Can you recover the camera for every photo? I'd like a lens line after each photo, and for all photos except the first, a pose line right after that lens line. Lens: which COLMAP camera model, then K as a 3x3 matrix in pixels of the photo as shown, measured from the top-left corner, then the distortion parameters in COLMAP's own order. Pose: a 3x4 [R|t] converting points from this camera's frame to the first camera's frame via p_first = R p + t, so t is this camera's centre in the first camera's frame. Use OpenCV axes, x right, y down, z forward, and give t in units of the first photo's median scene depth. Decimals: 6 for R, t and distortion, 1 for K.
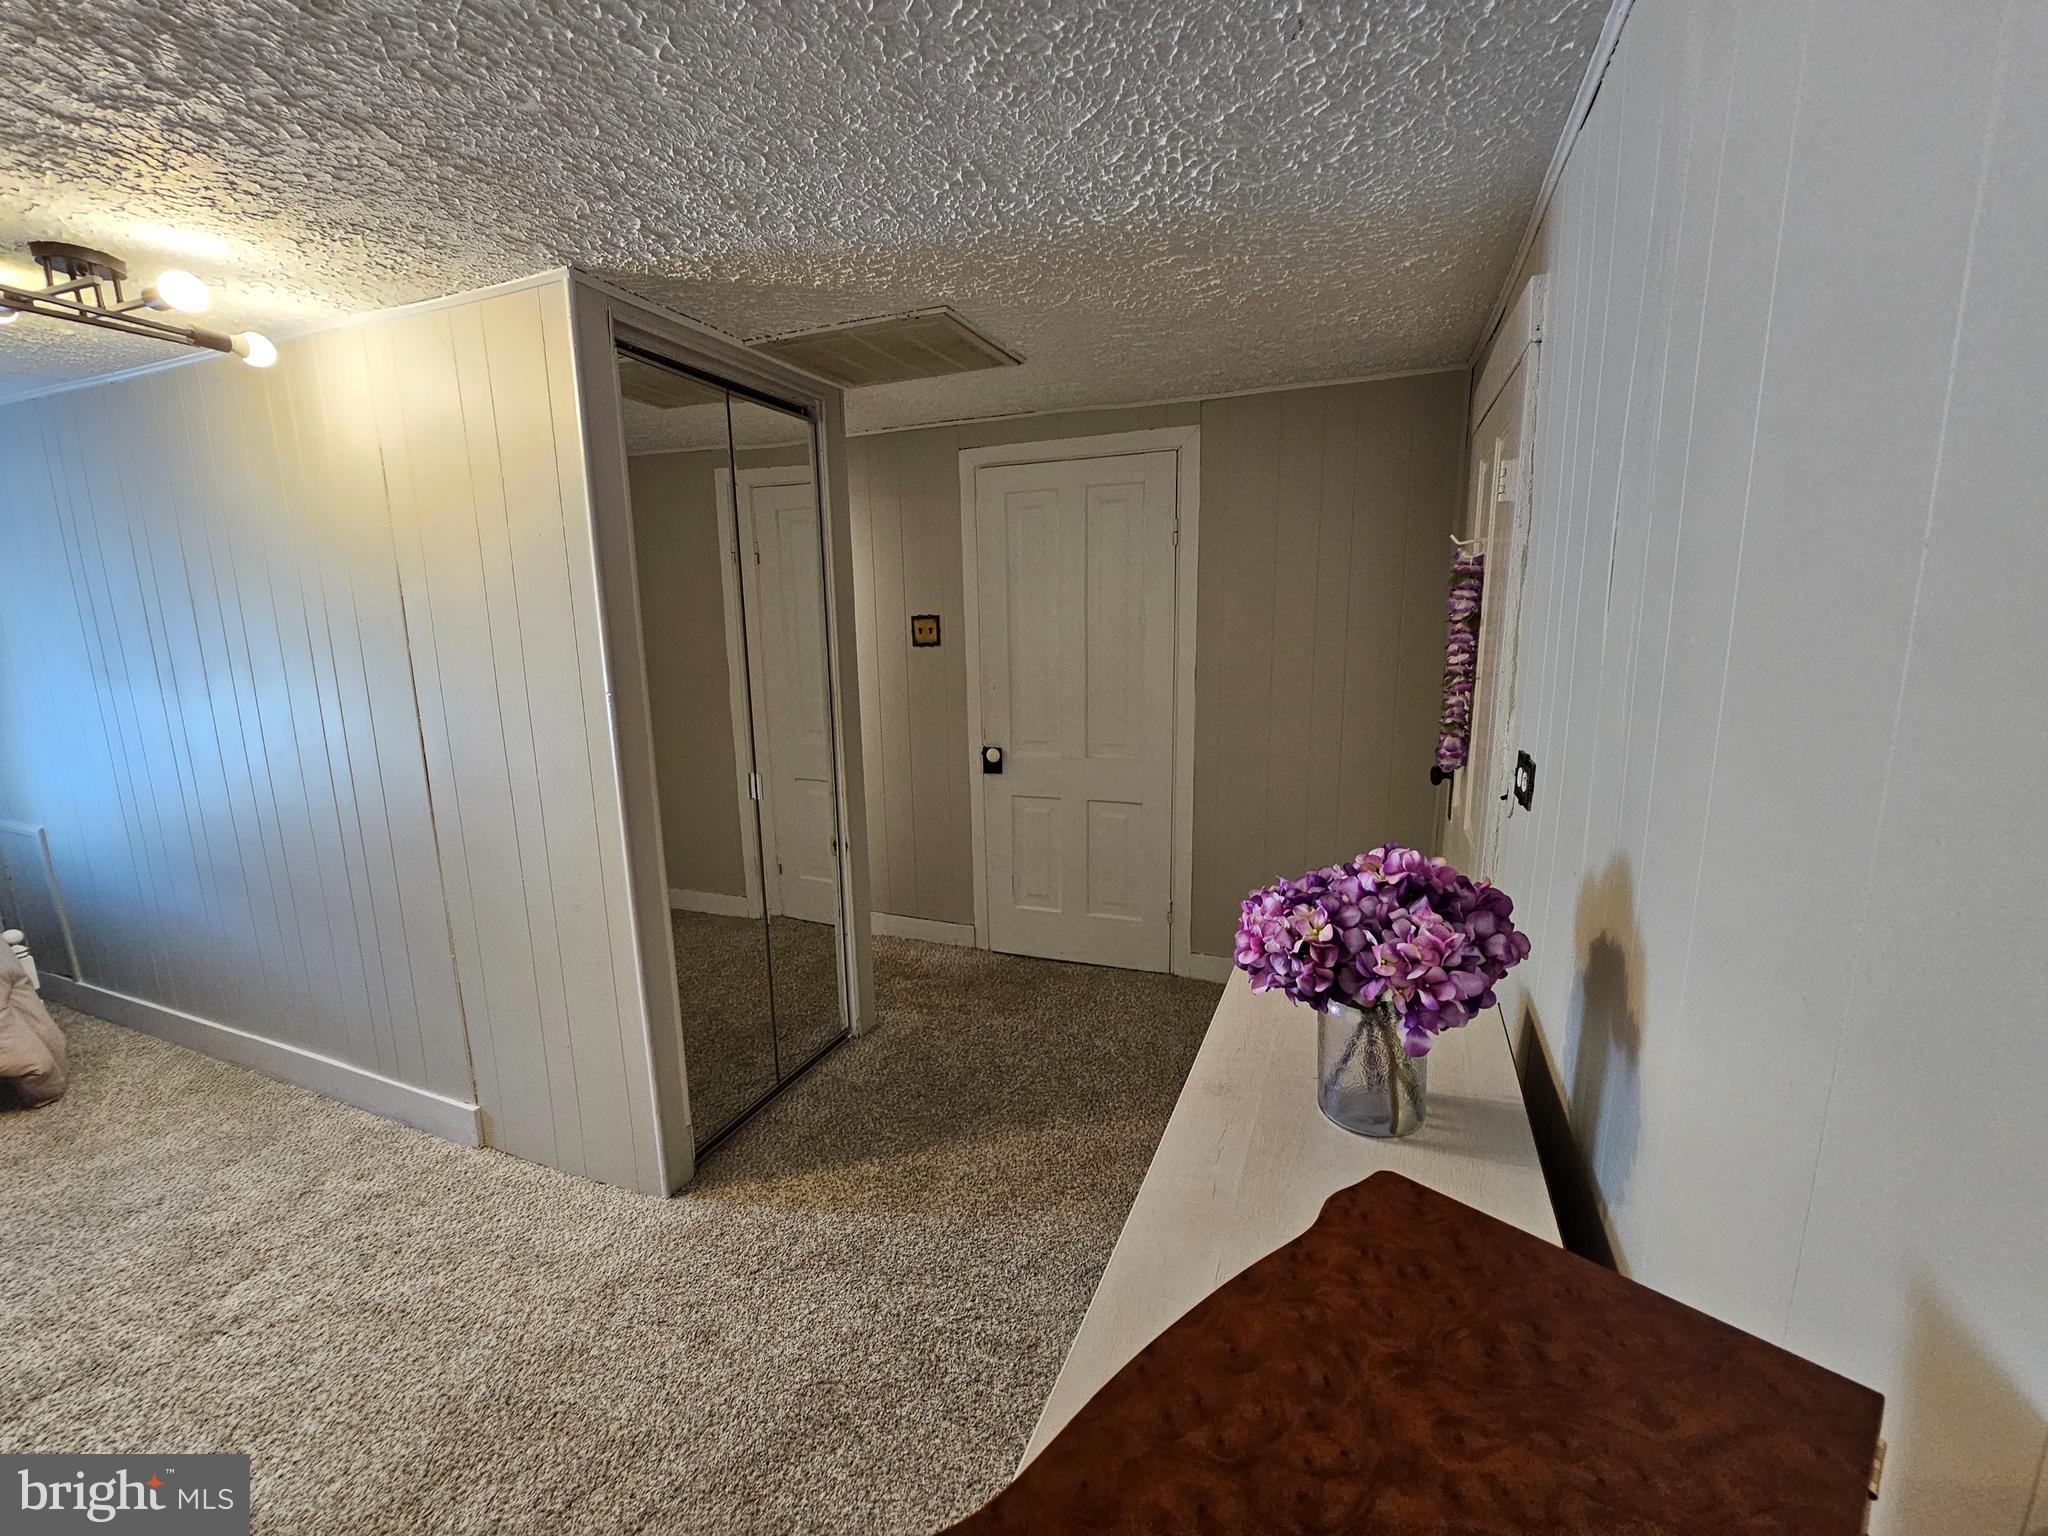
lens RADIAL K [[838.6, 0, 1028.6], [0, 838.6, 778.6], [0, 0, 1]] dist [0.000598, -0.000035]
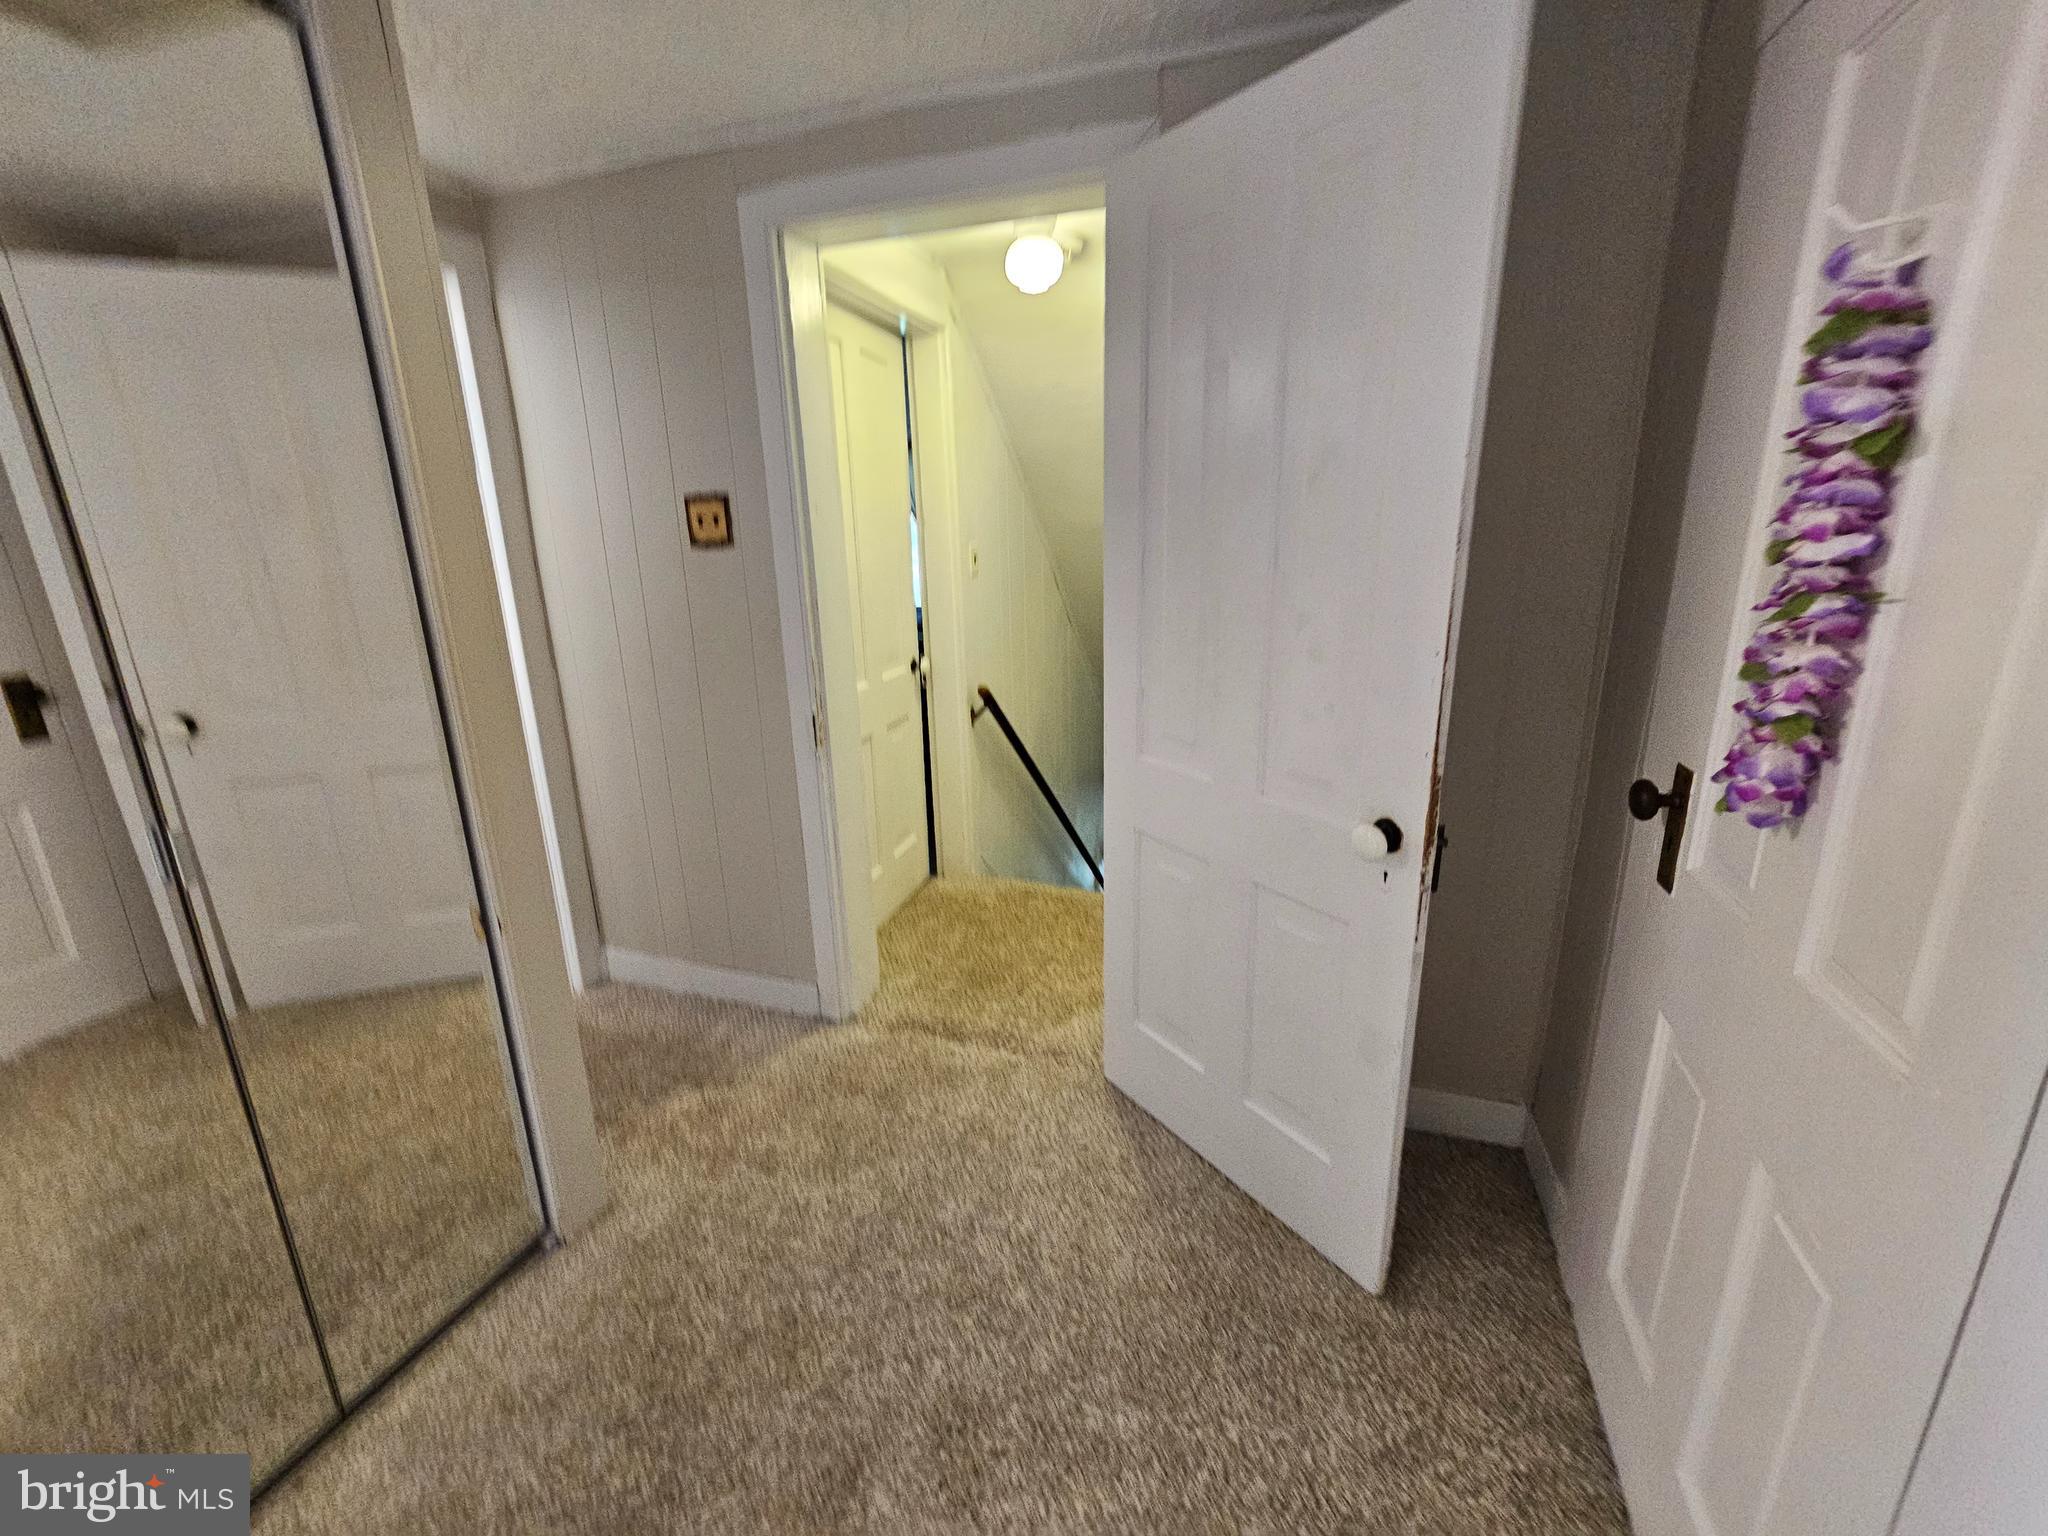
lens RADIAL K [[838.6, 0, 1026.1], [0, 838.6, 762.1], [0, 0, 1]] dist [0.000598, -0.000035]
pose [[0.999359, -0.016311, 0.031852, 0.135810], [0.013642, 0.996516, 0.082281, -0.082256], [-0.033083, -0.081794, 0.996100, 0.621573]]
